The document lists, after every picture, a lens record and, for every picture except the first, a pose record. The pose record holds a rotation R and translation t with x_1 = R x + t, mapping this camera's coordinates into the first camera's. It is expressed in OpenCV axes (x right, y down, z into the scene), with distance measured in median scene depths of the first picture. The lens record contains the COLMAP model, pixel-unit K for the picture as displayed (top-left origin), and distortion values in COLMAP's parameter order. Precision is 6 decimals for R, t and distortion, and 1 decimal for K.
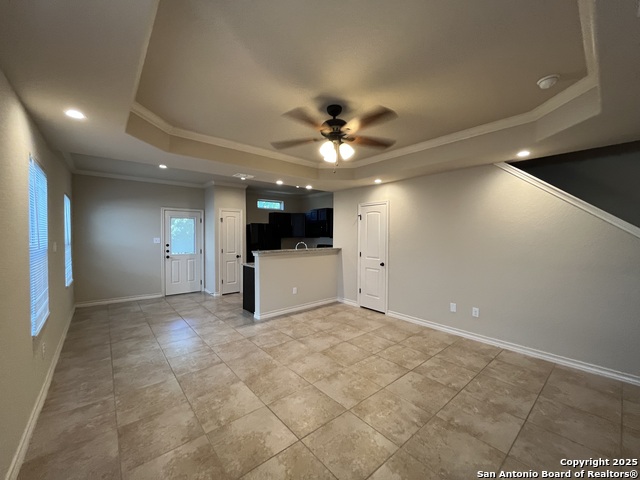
lens RADIAL K [[258.2, 0, 319.5], [0, 258.2, 239.2], [0, 0, 1]] dist [-0.001860, -0.000404]
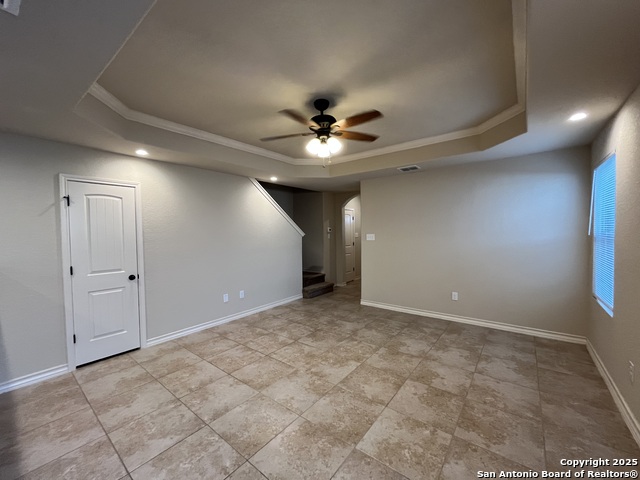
lens RADIAL K [[258.2, 0, 319.2], [0, 258.2, 239.9], [0, 0, 1]] dist [-0.001860, -0.000404]
pose [[-0.196110, -0.030410, 0.980110, -0.642820], [0.036760, 0.998588, 0.038339, -0.008869], [-0.979893, 0.043547, -0.194715, 0.838754]]
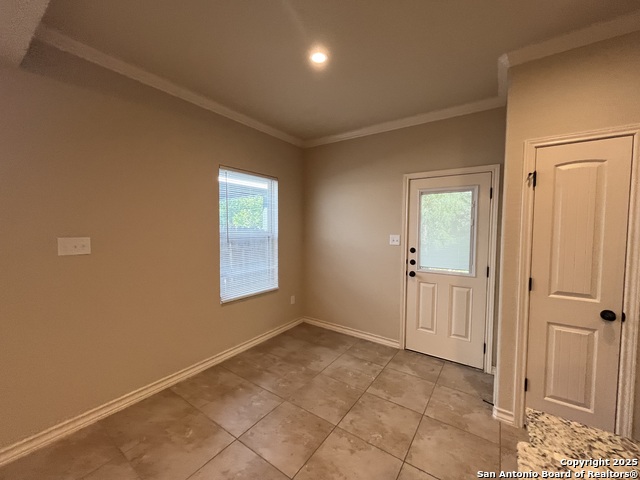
lens RADIAL K [[258.2, 0, 319.7], [0, 258.2, 239.4], [0, 0, 1]] dist [-0.001860, -0.000404]
pose [[0.259963, 0.039899, -0.964794, -0.260215], [-0.025034, 0.999089, 0.034572, -0.016443], [0.965294, 0.015165, 0.260725, 1.146316]]
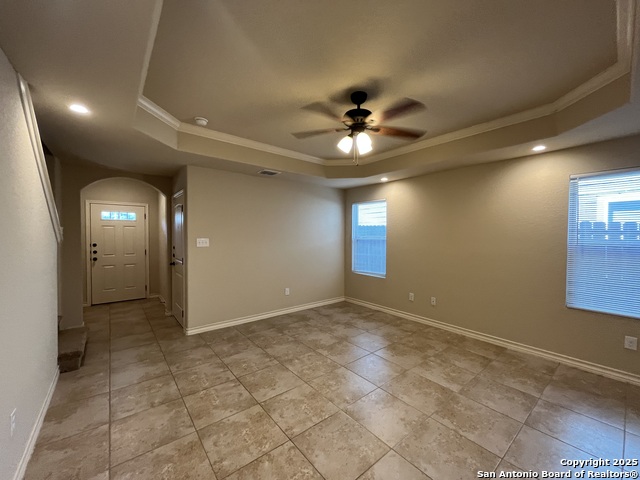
lens RADIAL K [[258.2, 0, 319.8], [0, 258.2, 240.4], [0, 0, 1]] dist [-0.001860, -0.000404]
pose [[-0.999761, -0.007593, 0.020489, 0.119151], [-0.006689, 0.999018, 0.043805, -0.018435], [-0.020802, 0.043657, -0.998830, 1.331771]]
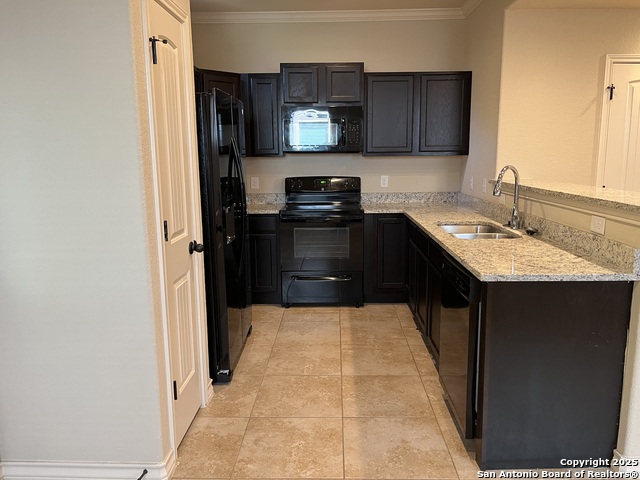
lens RADIAL K [[487.4, 0, 327.2], [0, 487.4, 233.1], [0, 0, 1]] dist [0.052031, -0.067582]
pose [[0.658209, -0.130002, 0.741526, -0.928242], [0.025560, 0.988269, 0.150572, -0.002514], [-0.752402, -0.080154, 0.653810, 1.151791]]
